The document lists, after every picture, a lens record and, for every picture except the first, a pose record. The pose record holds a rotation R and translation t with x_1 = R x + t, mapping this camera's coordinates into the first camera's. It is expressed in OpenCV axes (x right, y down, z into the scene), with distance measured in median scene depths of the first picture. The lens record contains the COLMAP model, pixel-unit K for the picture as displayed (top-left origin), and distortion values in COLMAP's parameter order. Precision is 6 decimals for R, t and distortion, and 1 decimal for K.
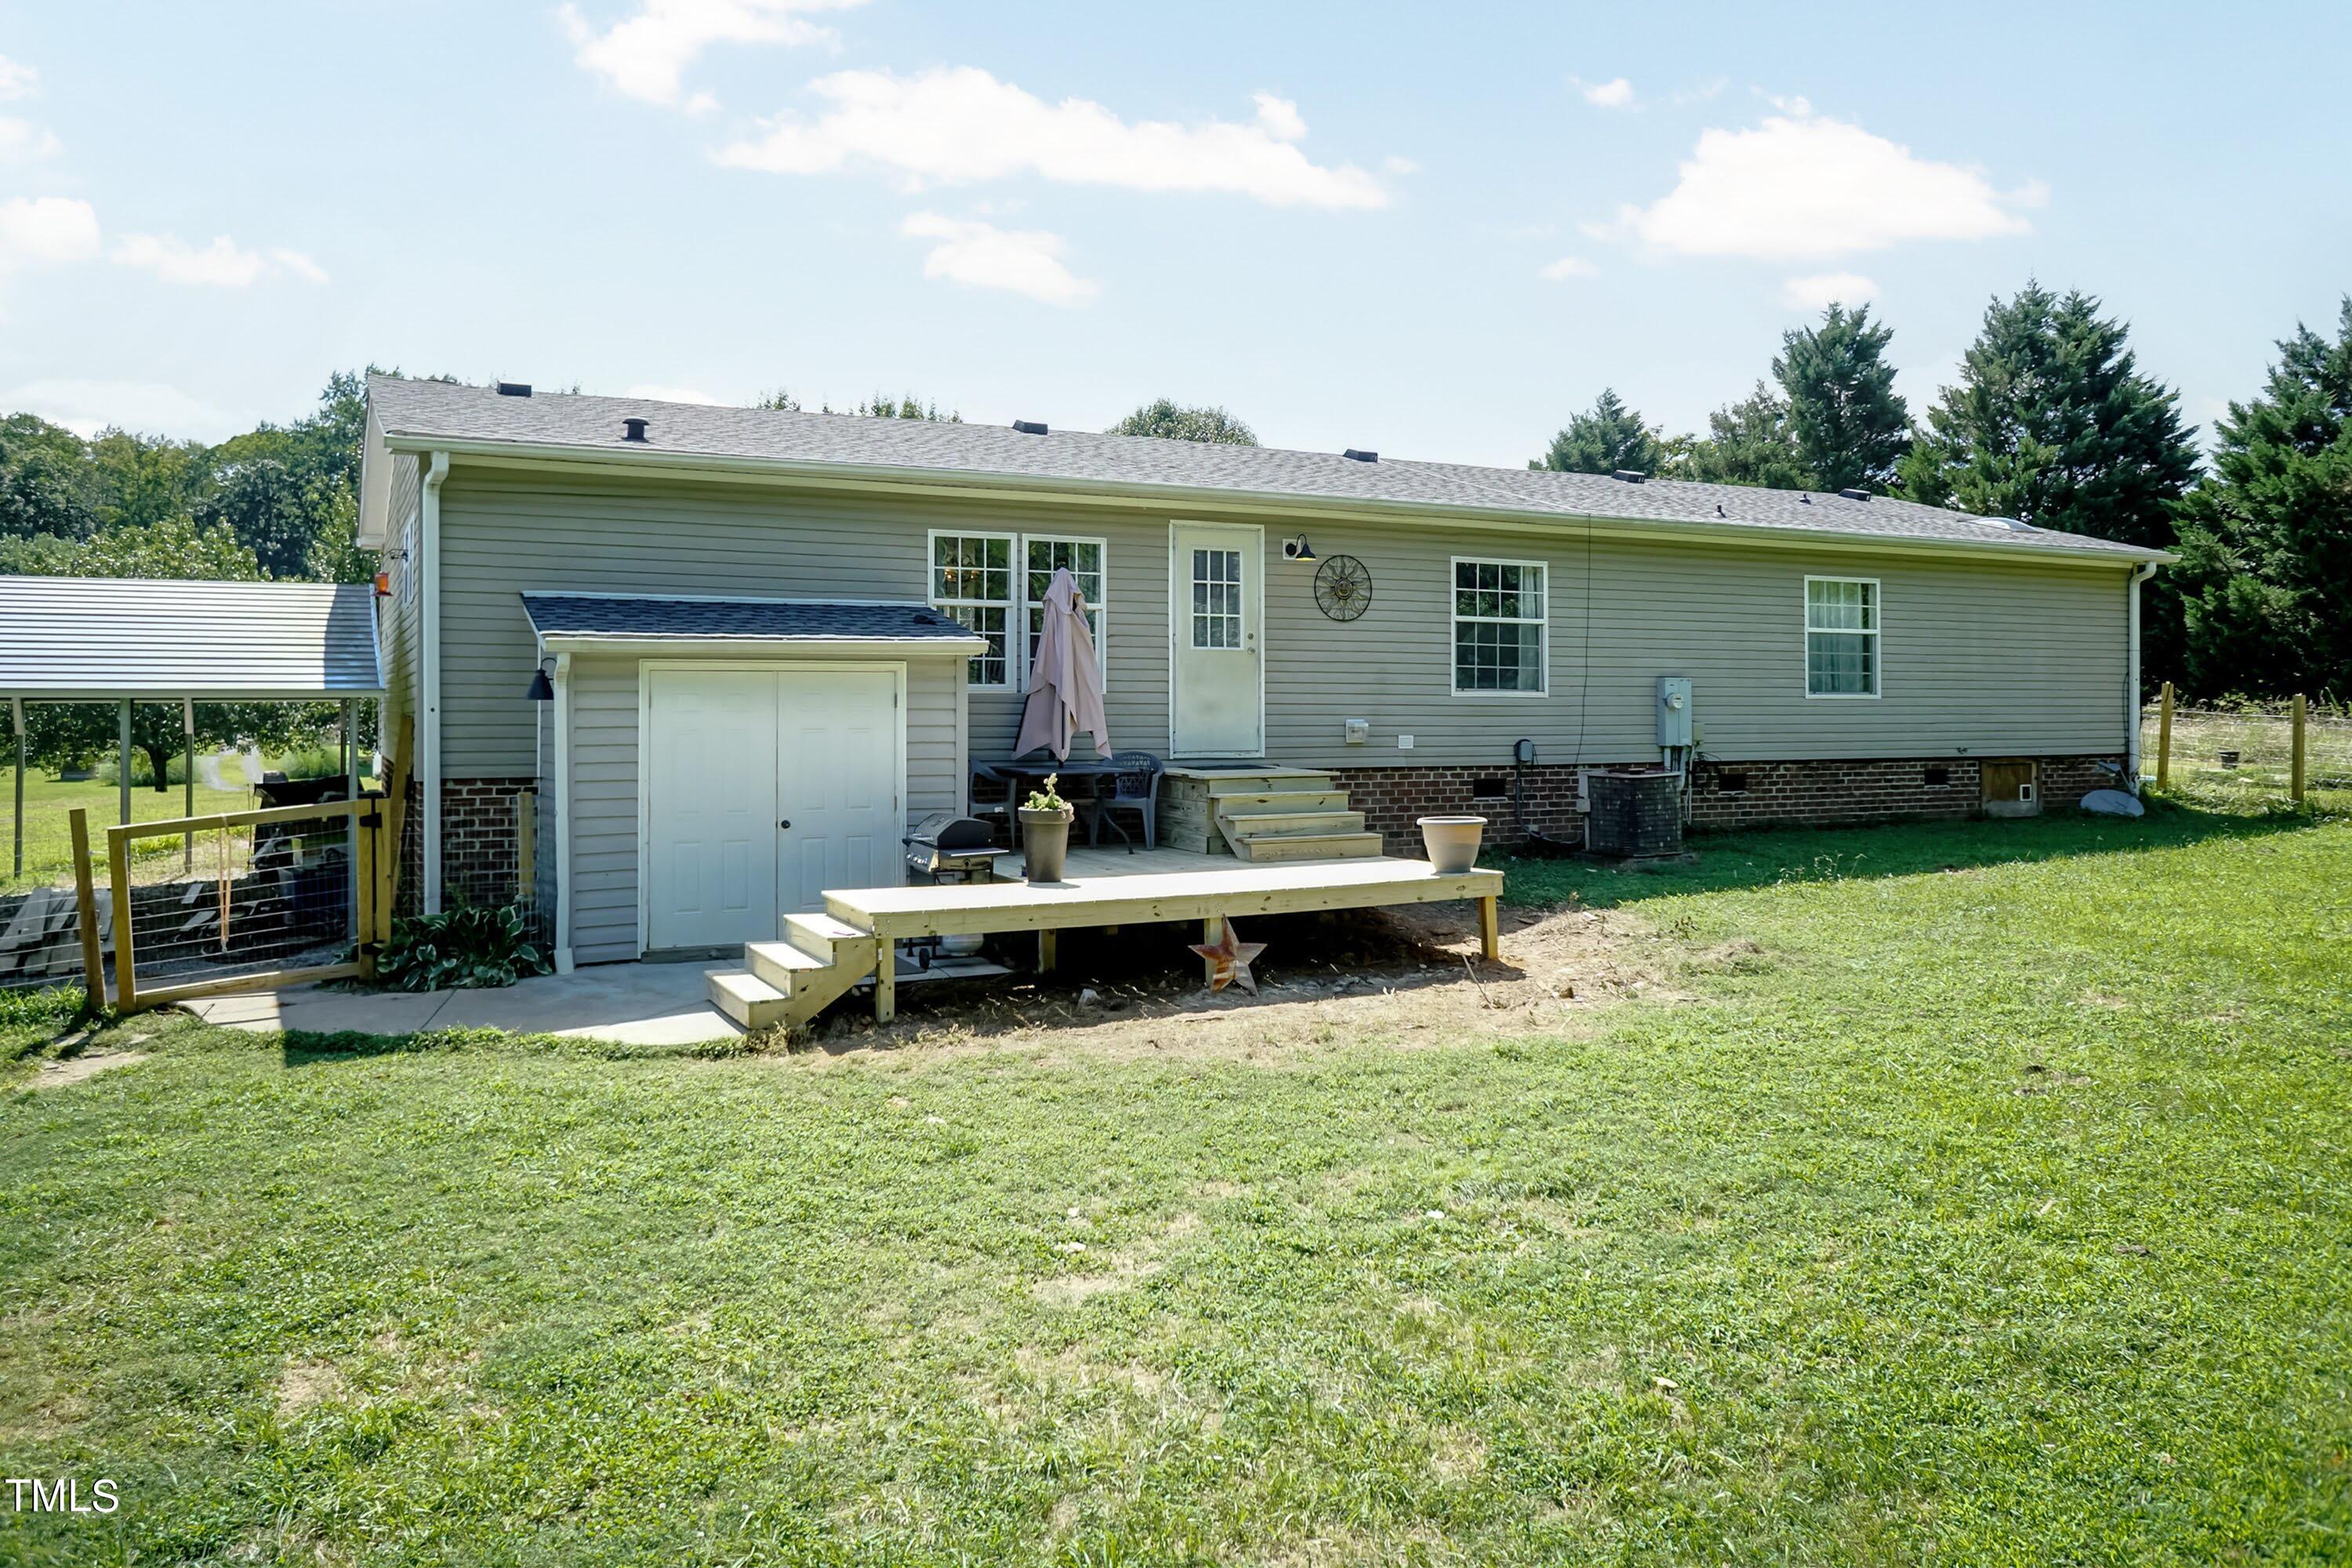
lens RADIAL K [[1702.9, 0, 1182.7], [0, 1702.9, 714.5], [0, 0, 1]] dist [-0.049520, 0.069368]
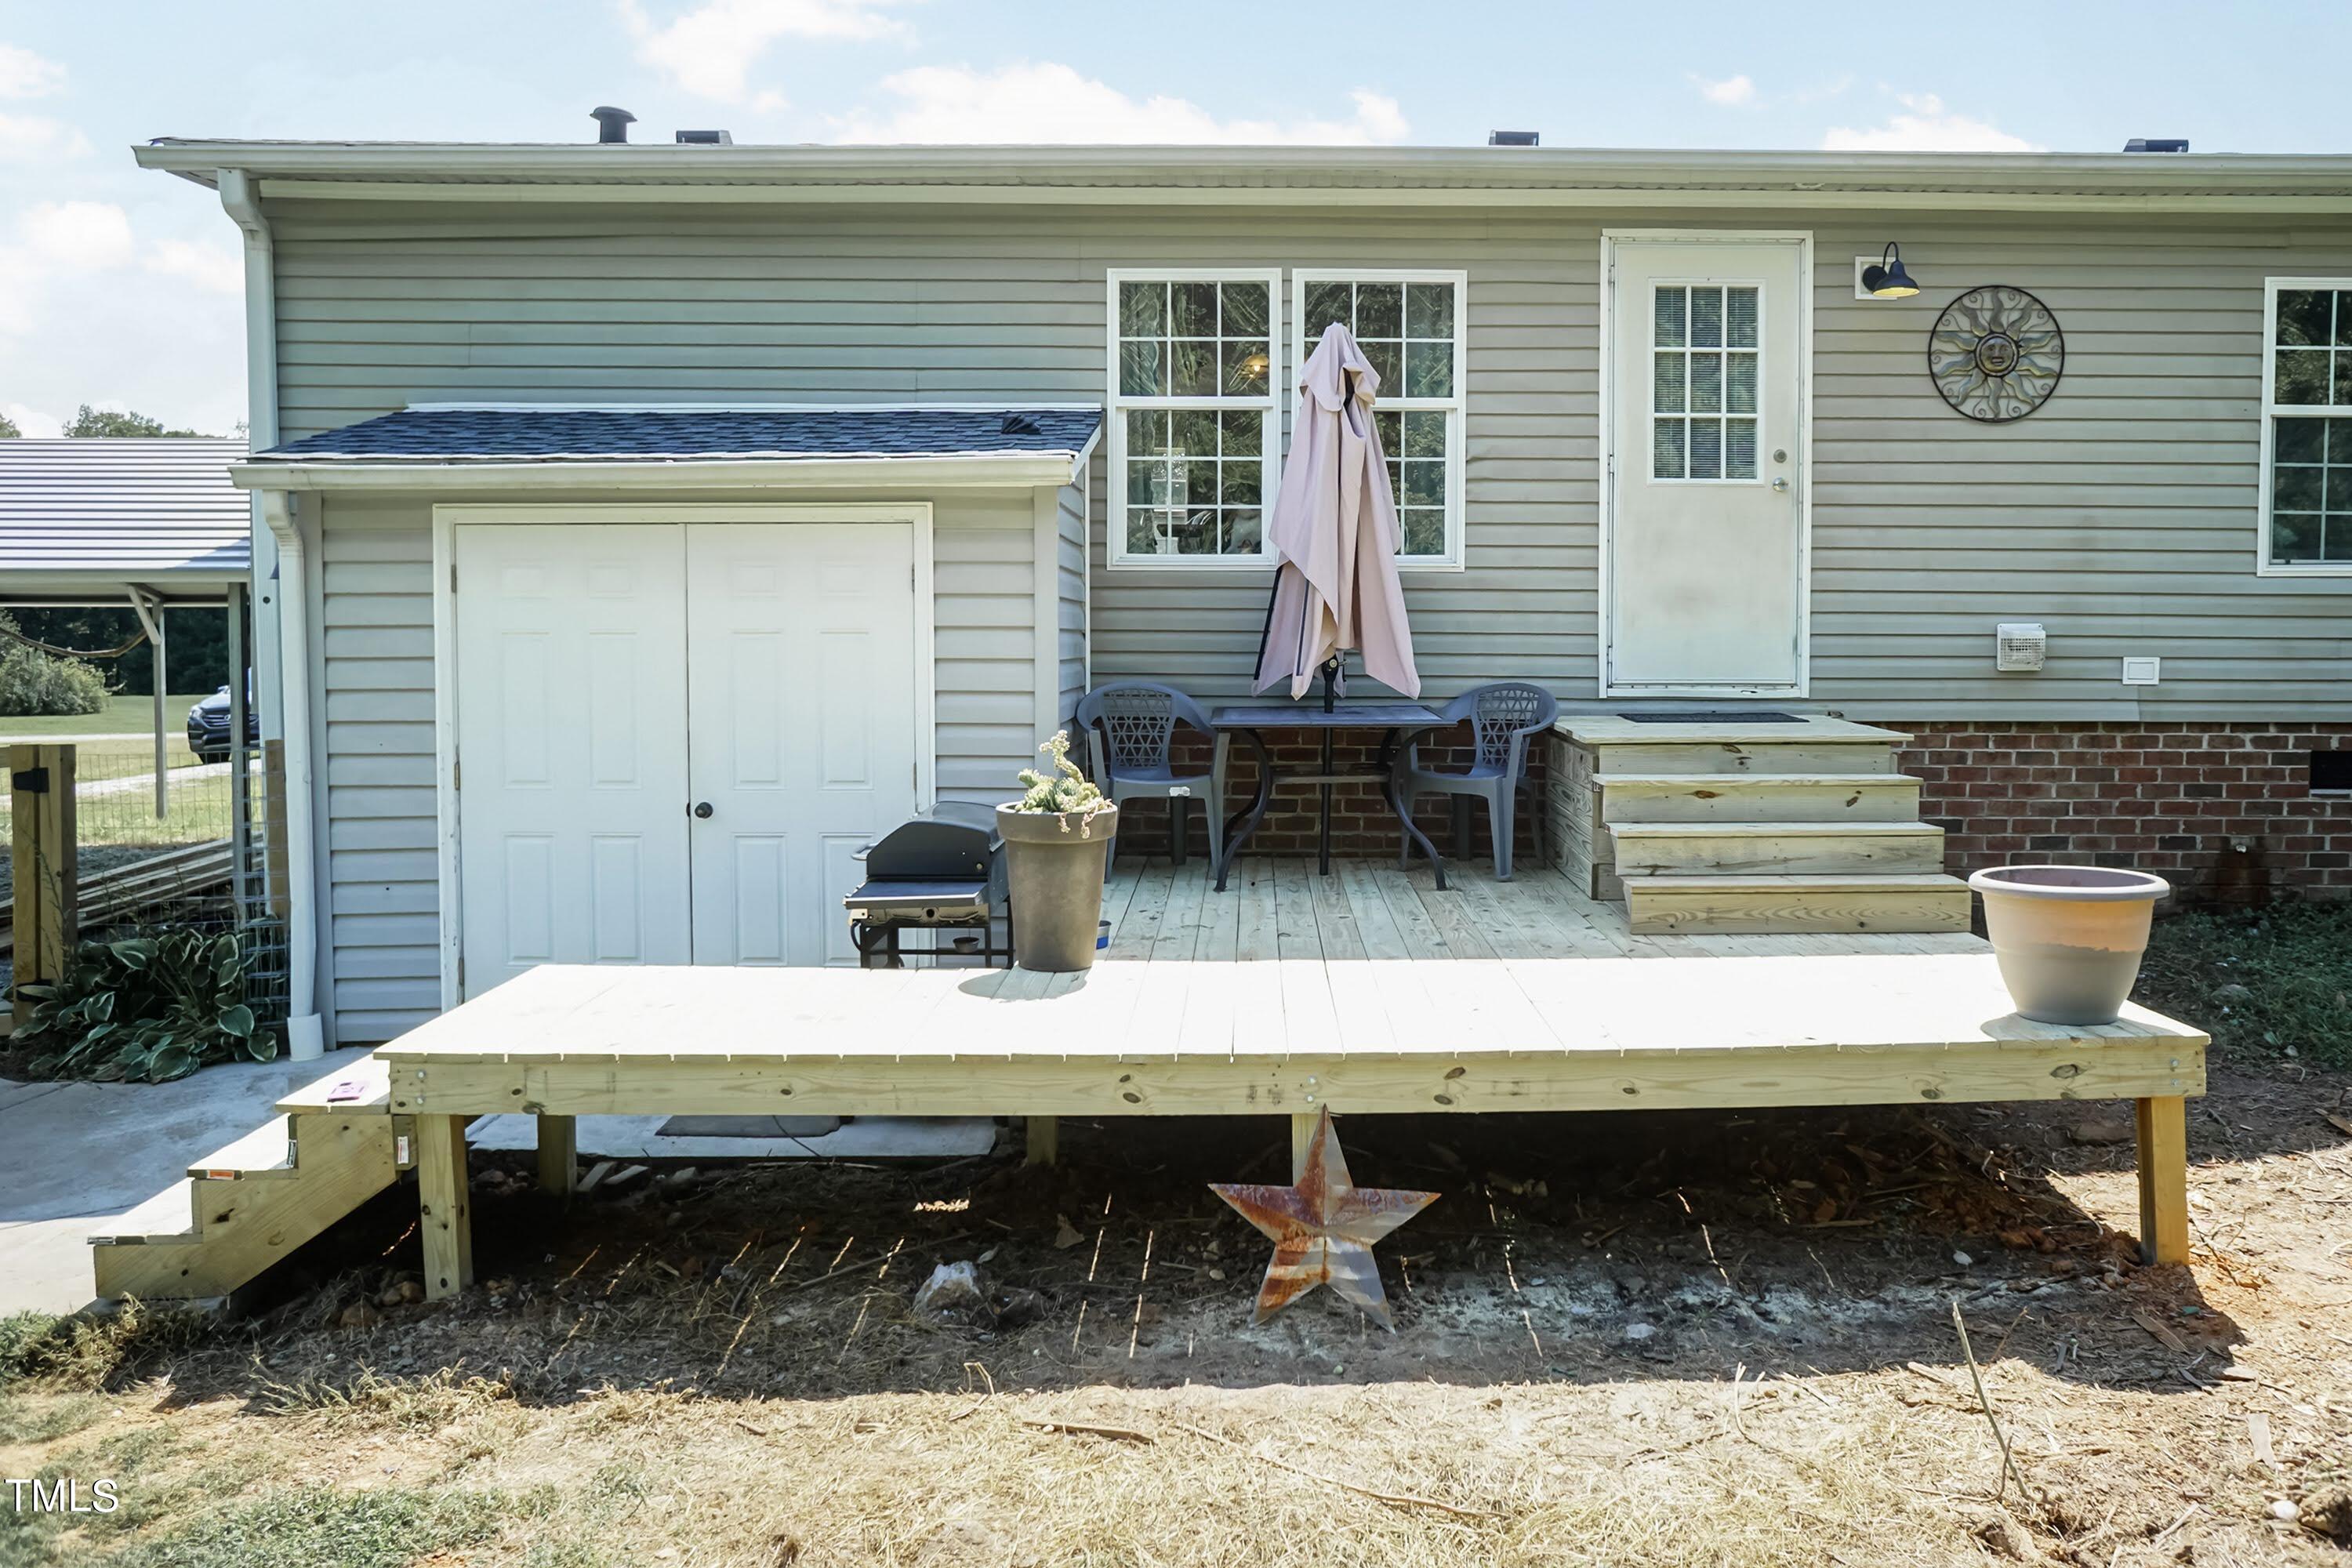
lens RADIAL K [[1785.3, 0, 1269.4], [0, 1785.3, 708.2], [0, 0, 1]] dist [-0.064004, 0.078937]
pose [[0.895051, 0.021368, -0.445451, 0.142338], [-0.003353, 0.999146, 0.041190, 0.007409], [0.445950, -0.035374, 0.894358, 0.472197]]
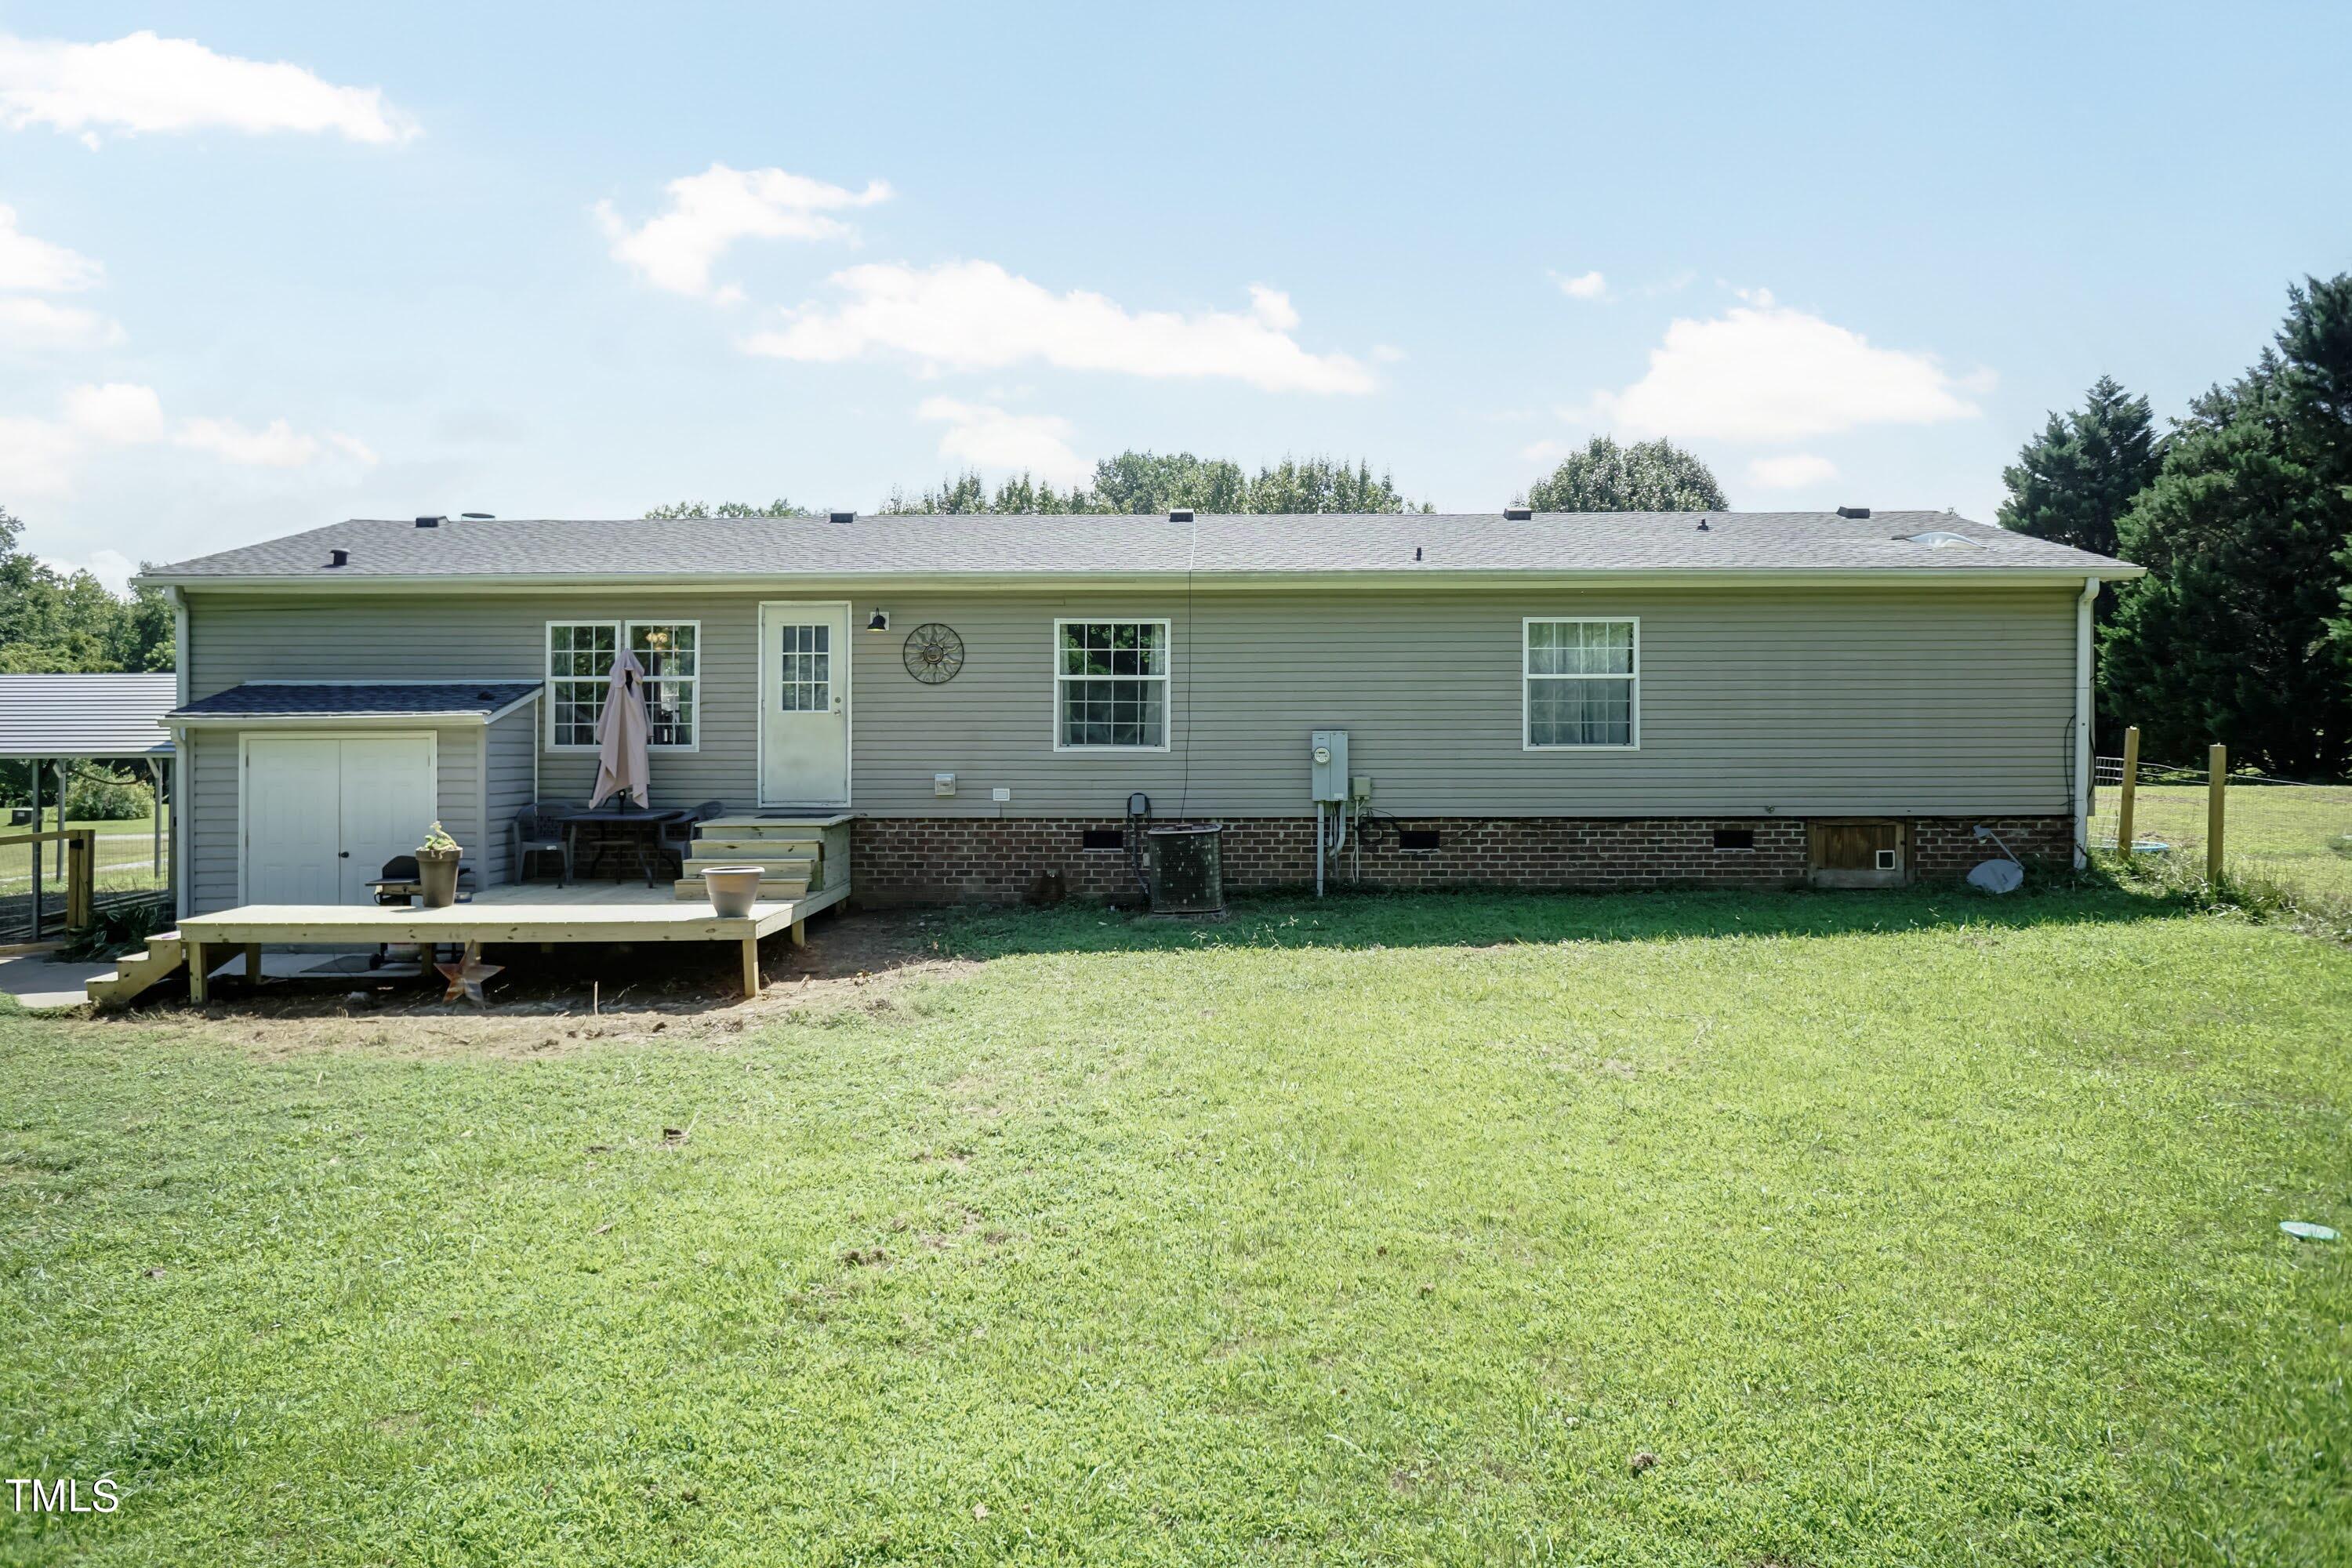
lens RADIAL K [[1652.3, 0, 1172.2], [0, 1652.3, 694.3], [0, 0, 1]] dist [-0.052529, 0.067450]
pose [[0.881451, -0.014566, -0.472050, 0.767562], [0.001850, 0.999623, -0.027390, -0.019751], [0.472271, 0.023270, 0.881146, 0.142182]]
